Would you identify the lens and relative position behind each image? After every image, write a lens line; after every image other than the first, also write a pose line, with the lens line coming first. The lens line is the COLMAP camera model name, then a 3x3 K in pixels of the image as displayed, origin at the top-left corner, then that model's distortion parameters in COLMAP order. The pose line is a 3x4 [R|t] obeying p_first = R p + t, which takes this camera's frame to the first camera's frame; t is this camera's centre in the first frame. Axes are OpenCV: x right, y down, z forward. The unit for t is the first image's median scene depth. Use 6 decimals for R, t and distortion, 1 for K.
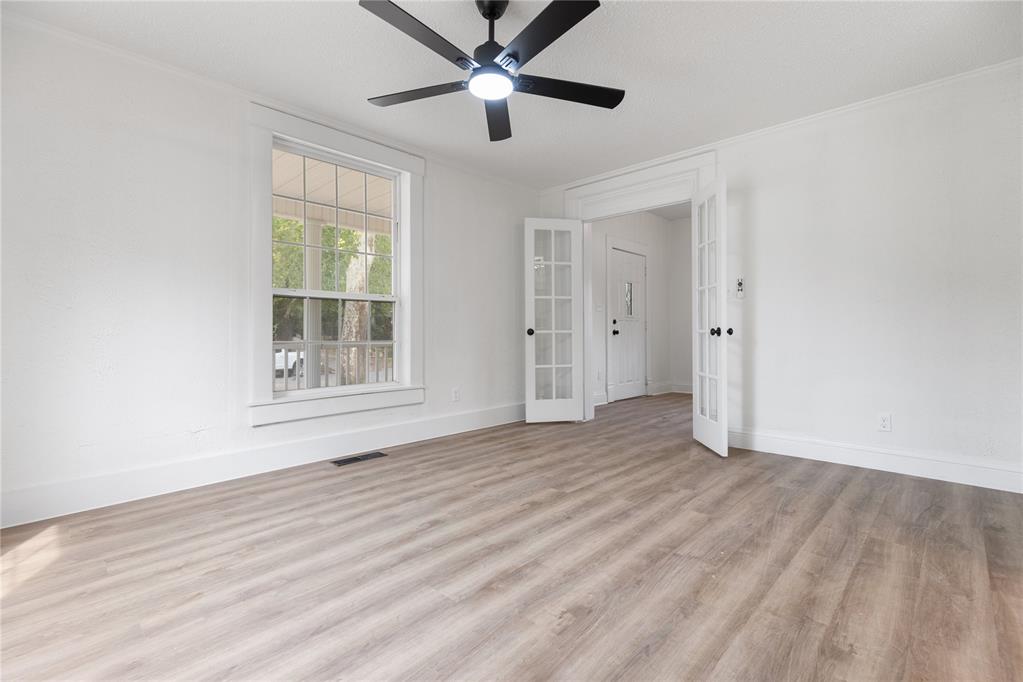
lens RADIAL K [[463.7, 0, 503.0], [0, 463.7, 334.7], [0, 0, 1]] dist [0.006967, -0.001113]
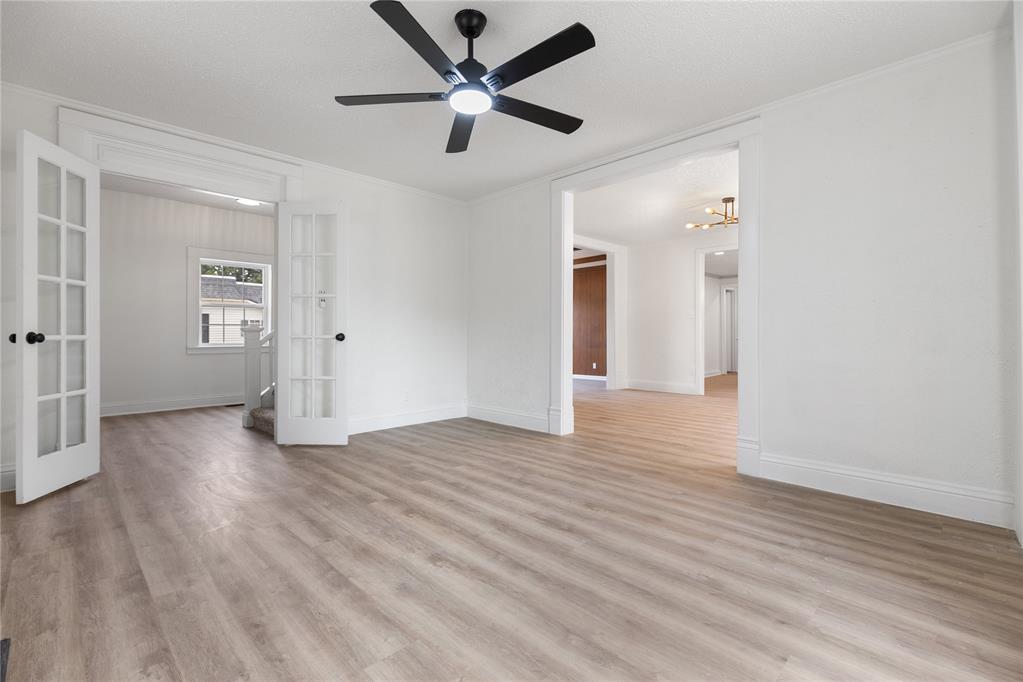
lens RADIAL K [[463.7, 0, 514.3], [0, 463.7, 333.1], [0, 0, 1]] dist [0.006967, -0.001113]
pose [[0.011647, 0.007258, 0.999906, -0.914519], [0.006326, 0.999953, -0.007332, -0.005962], [-0.999912, 0.006411, 0.011601, 0.762136]]
